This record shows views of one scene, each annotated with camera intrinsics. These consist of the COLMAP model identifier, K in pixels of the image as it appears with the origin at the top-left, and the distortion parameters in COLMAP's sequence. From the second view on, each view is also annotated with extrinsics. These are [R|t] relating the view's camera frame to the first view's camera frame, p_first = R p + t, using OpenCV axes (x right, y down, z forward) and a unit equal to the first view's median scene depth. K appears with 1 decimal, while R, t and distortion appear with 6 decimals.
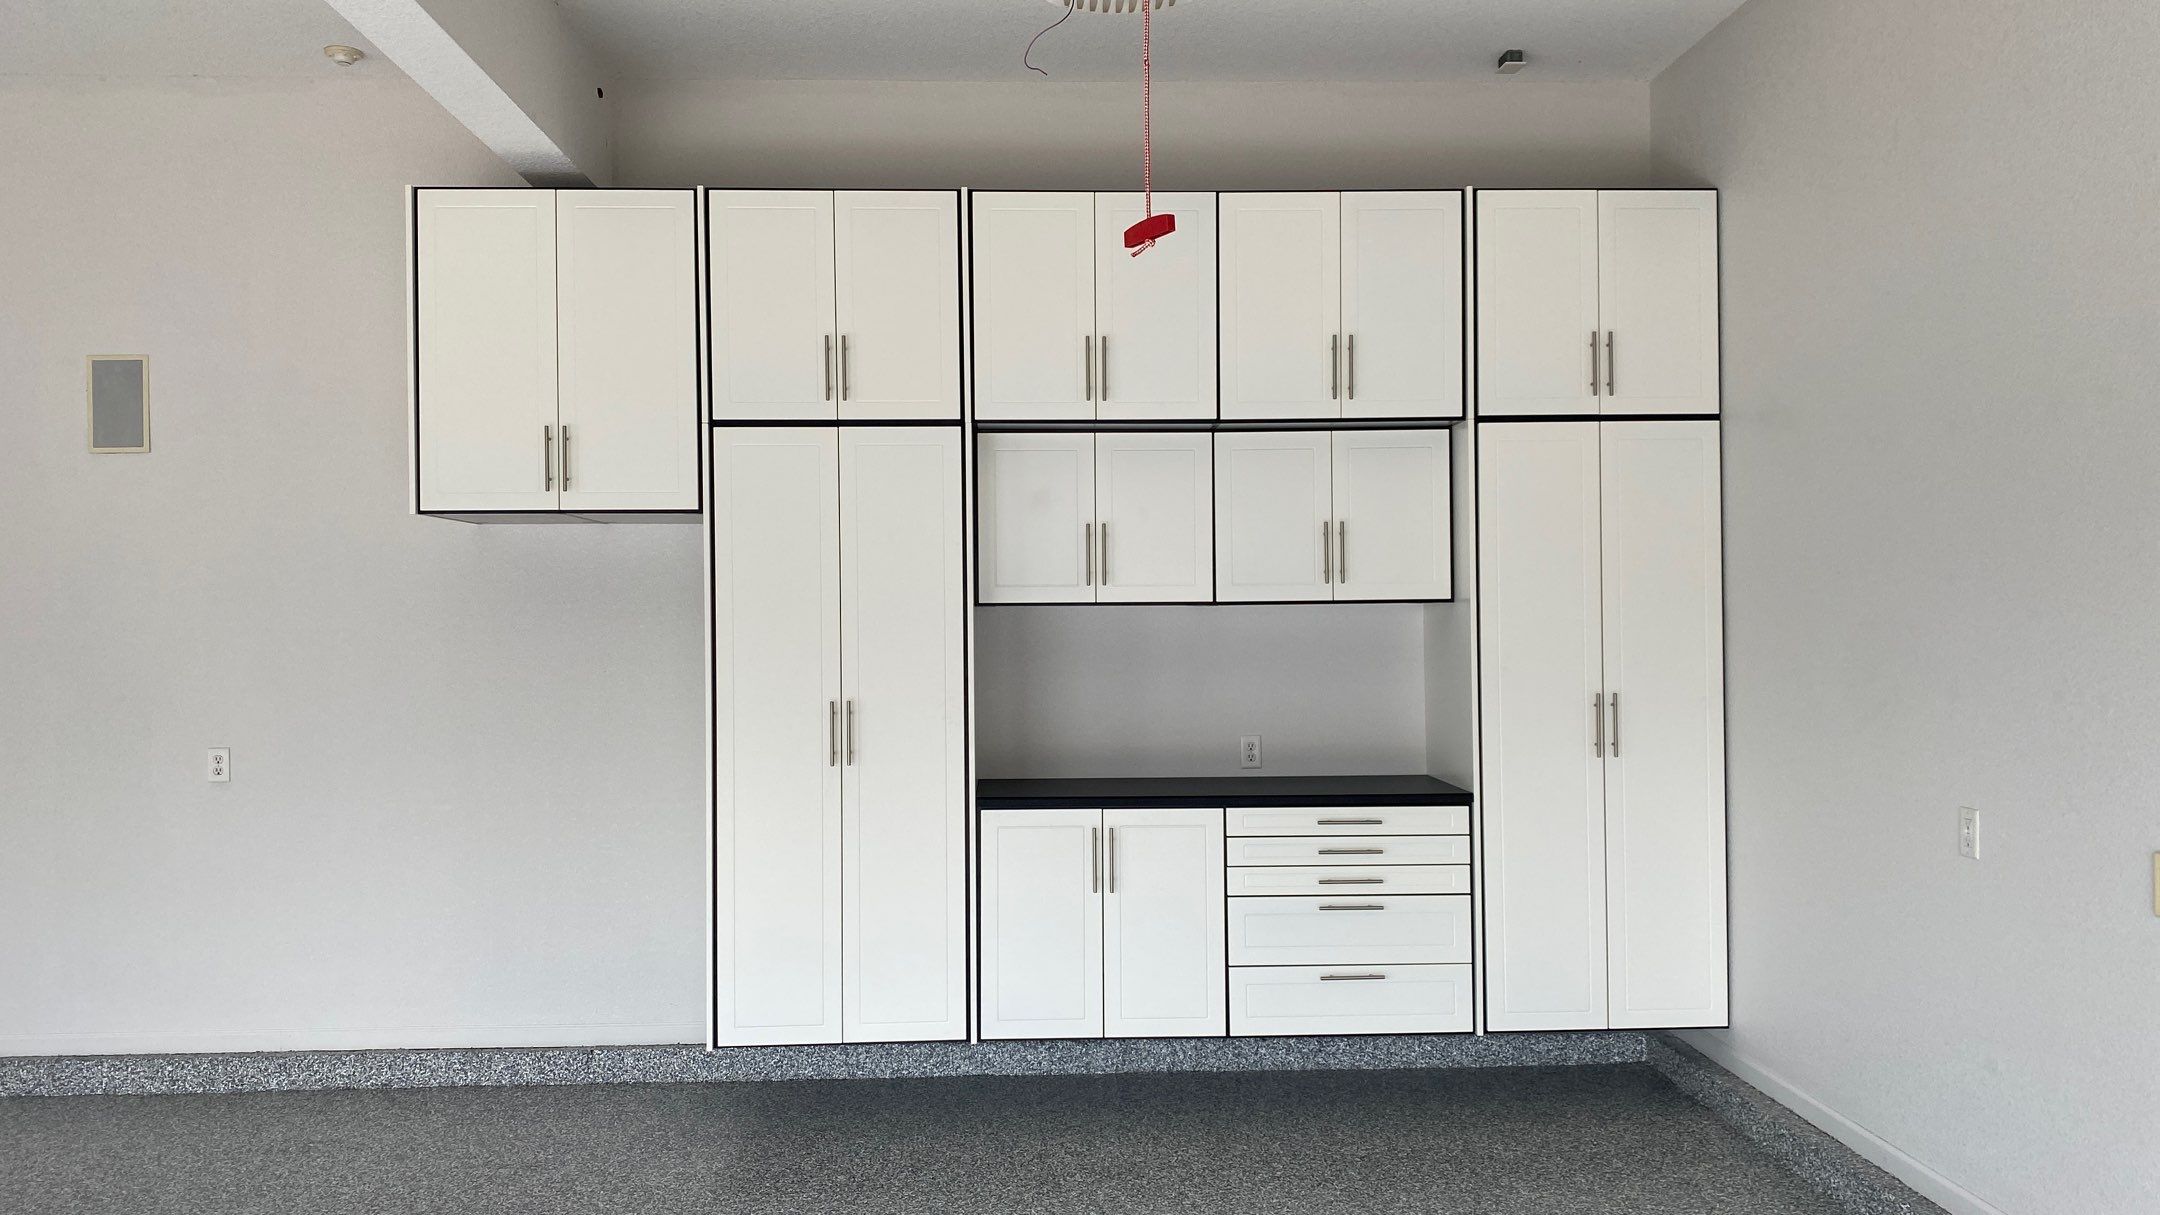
lens RADIAL K [[1632.0, 0, 1070.3], [0, 1632.0, 604.0], [0, 0, 1]] dist [0.040488, -0.062259]
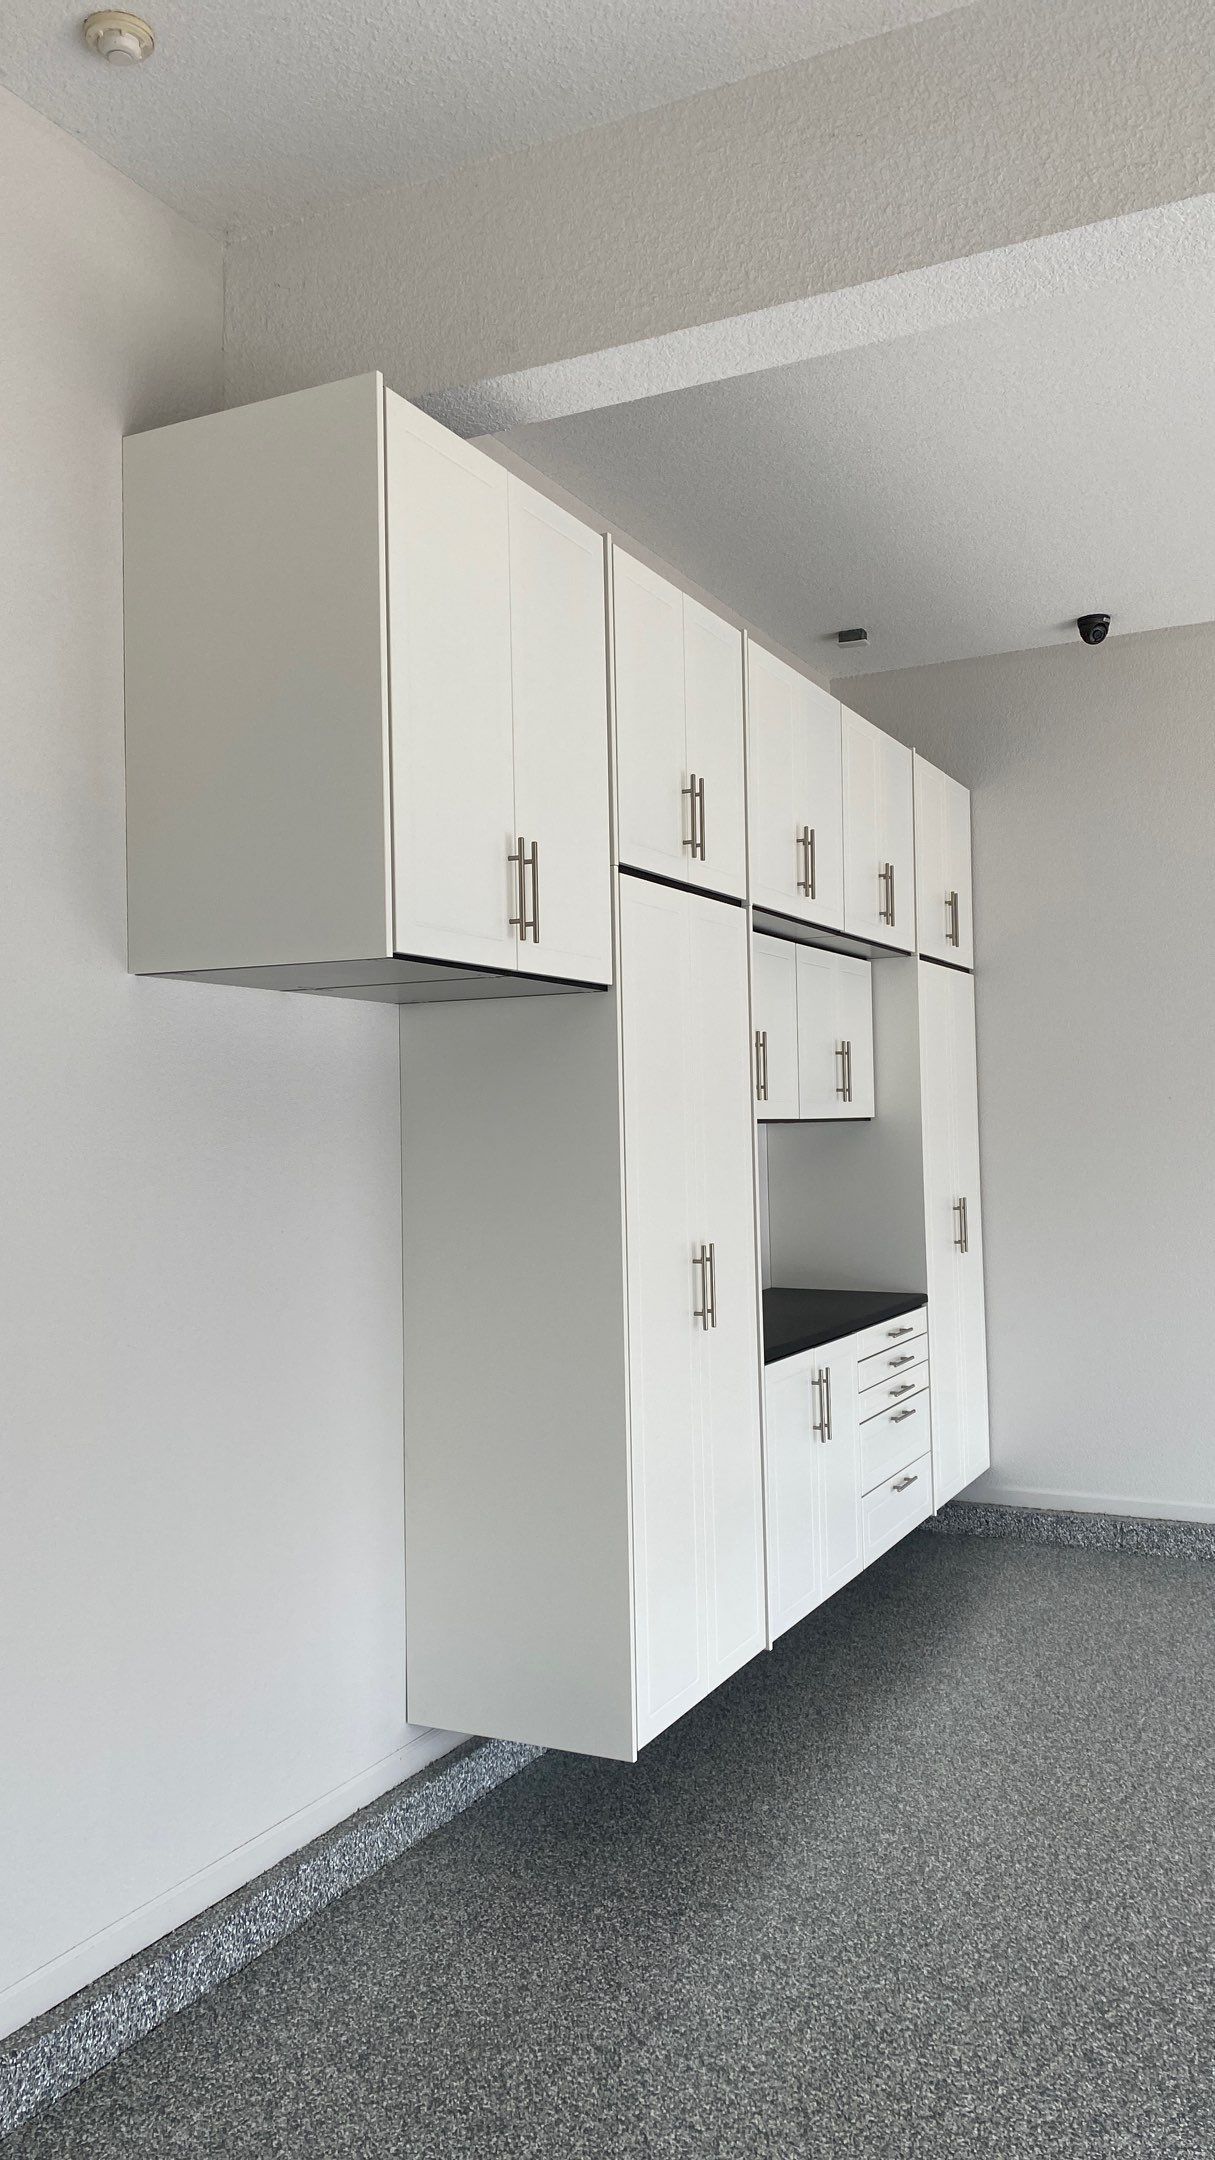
lens RADIAL K [[1632.0, 0, 585.1], [0, 1632.0, 1073.1], [0, 0, 1]] dist [0.040488, -0.062259]
pose [[0.493131, 0.028910, 0.869475, -0.828089], [0.008419, 0.999242, -0.038000, 0.006030], [-0.869914, 0.026059, 0.492514, 0.652471]]
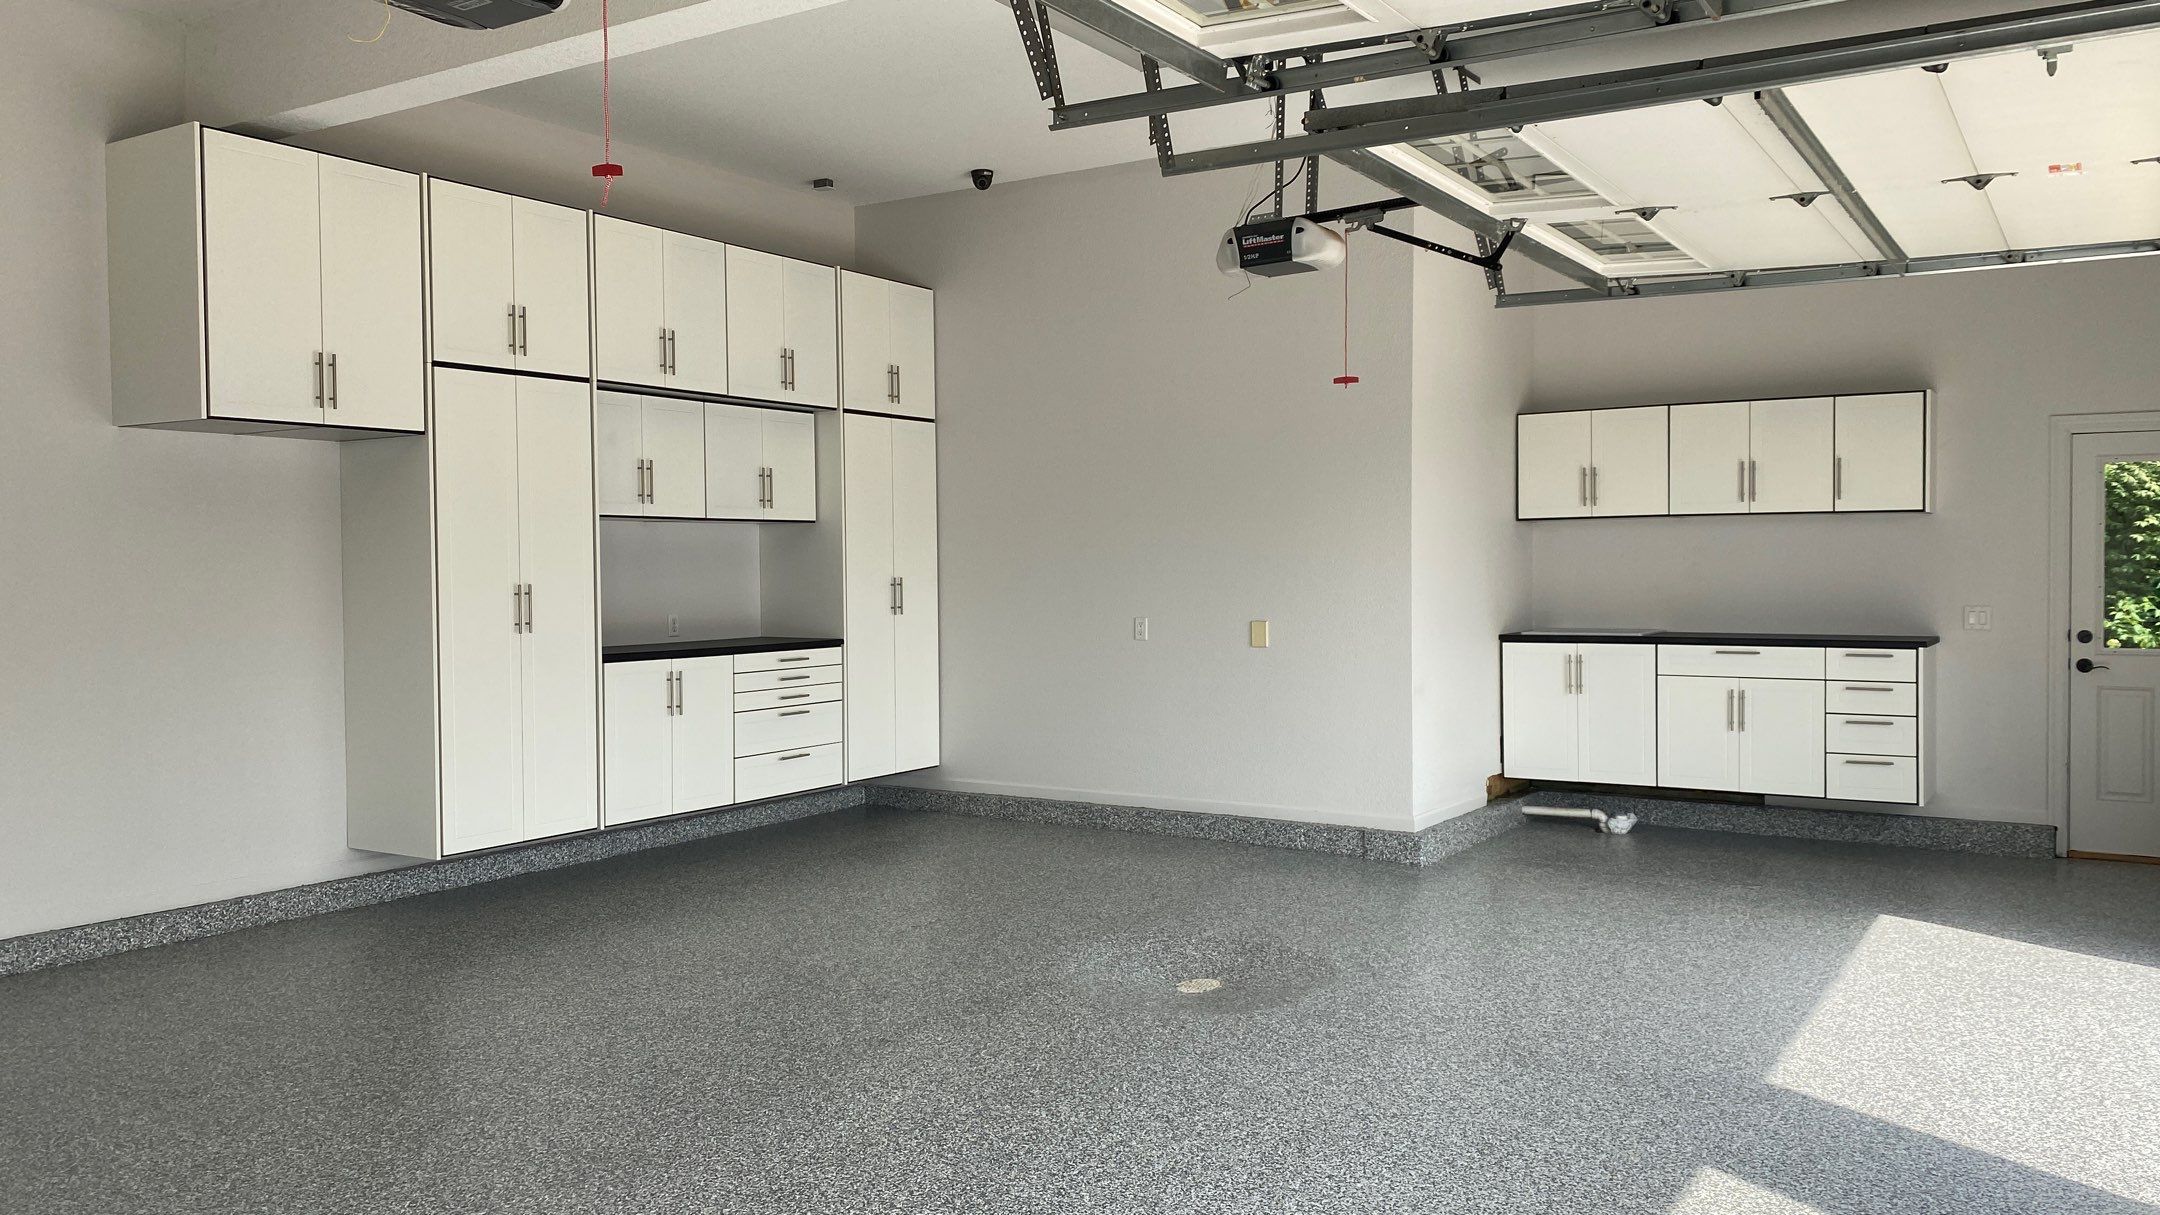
lens RADIAL K [[1632.0, 0, 1085.9], [0, 1632.0, 606.2], [0, 0, 1]] dist [0.040488, -0.062259]
pose [[0.571427, -0.017058, 0.820476, -0.953089], [-0.002811, 0.999737, 0.022743, 0.044893], [-0.820648, -0.015302, 0.571229, -0.132342]]
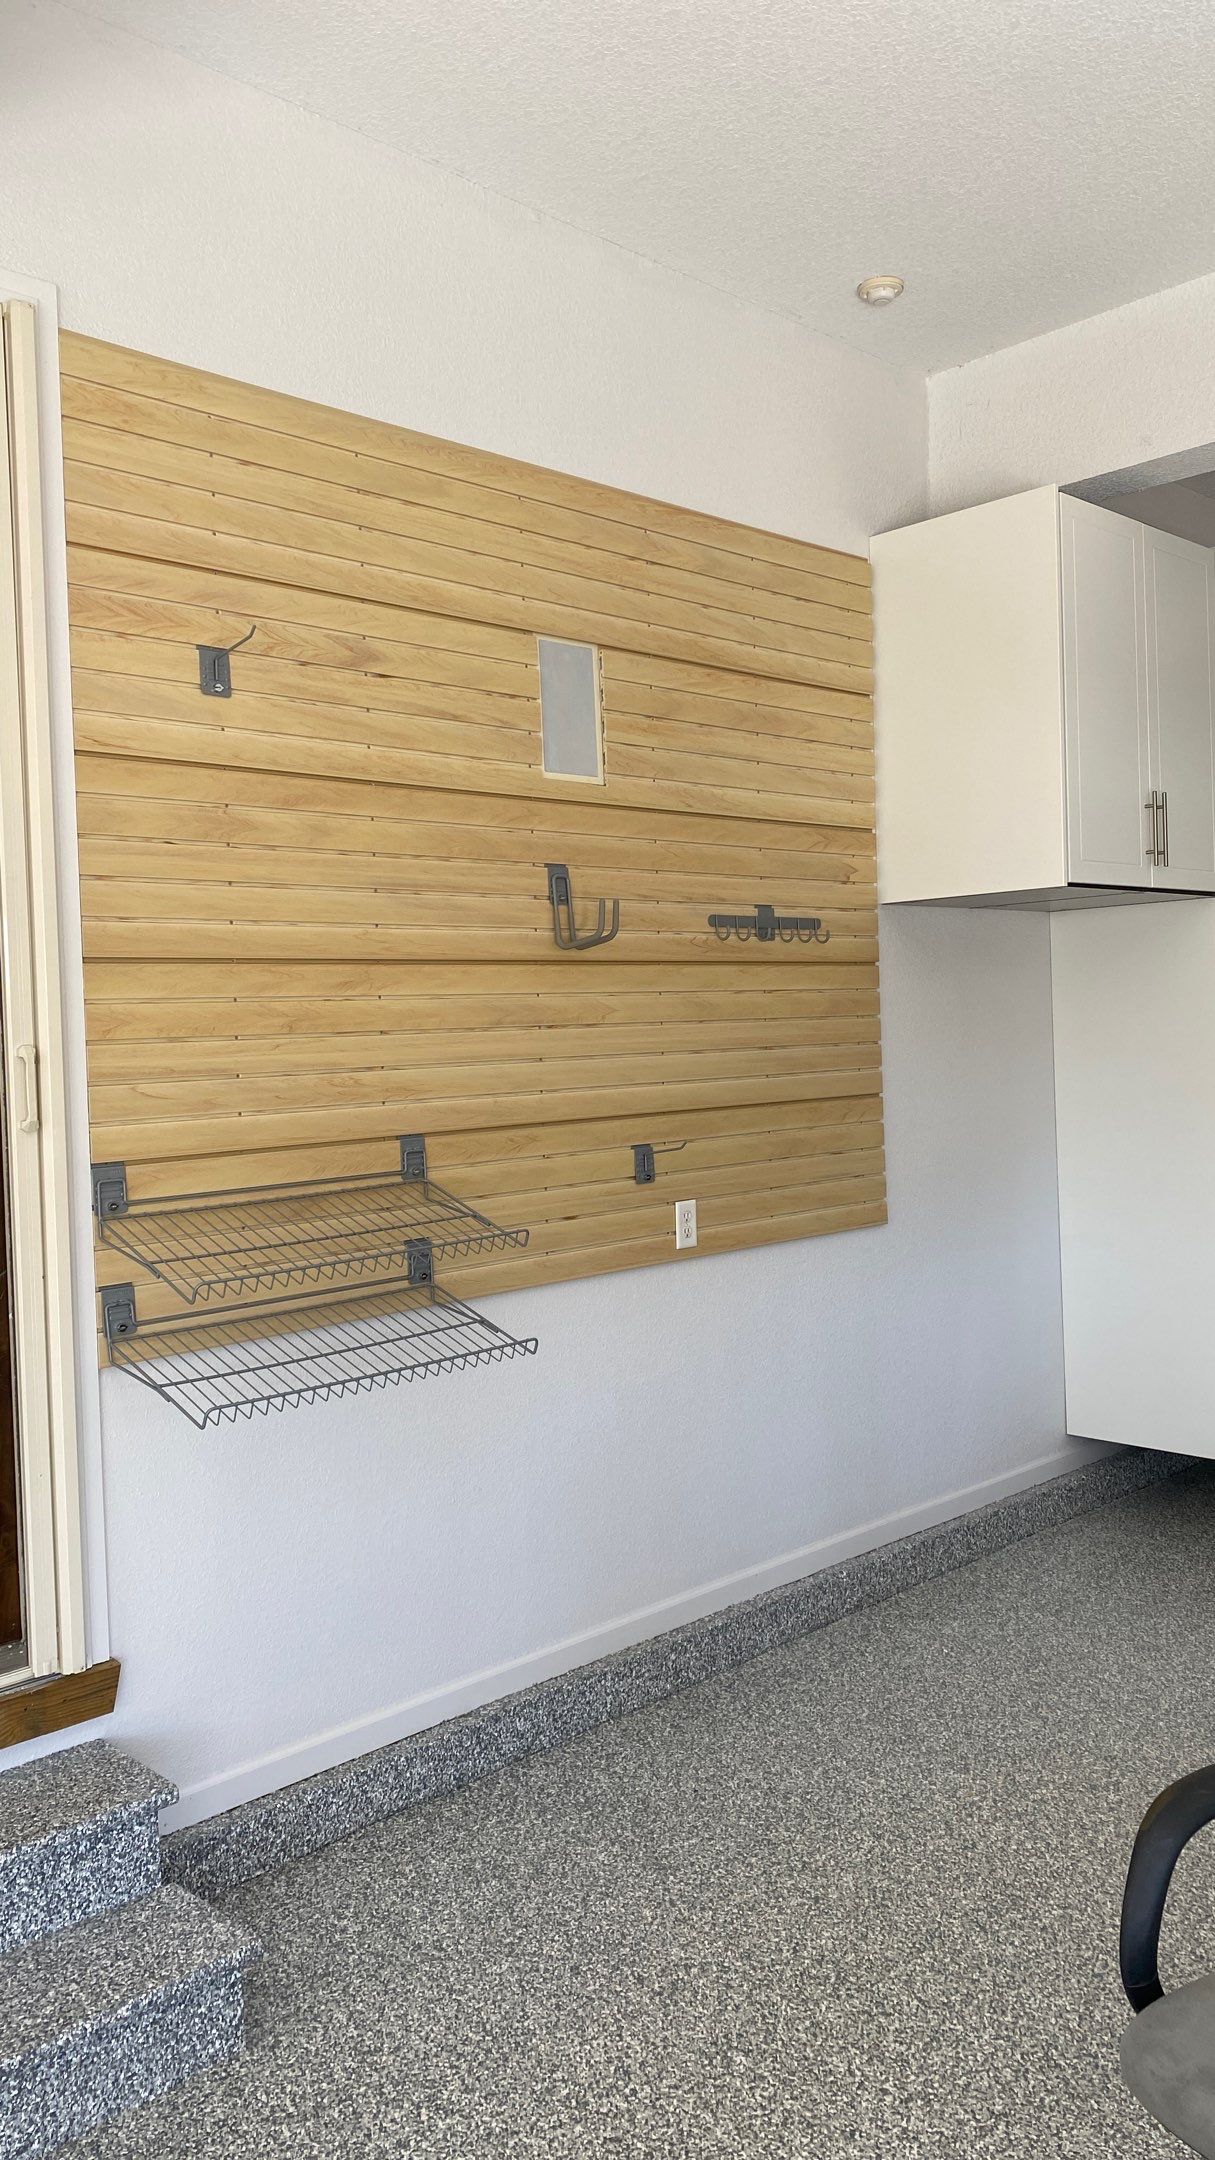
lens RADIAL K [[1632.0, 0, 604.3], [0, 1632.0, 1077.4], [0, 0, 1]] dist [0.040488, -0.062259]
pose [[0.747307, -0.042307, 0.663131, -1.097978], [0.027881, 0.999089, 0.032320, 0.007921], [-0.663894, -0.005664, 0.747805, 0.523655]]
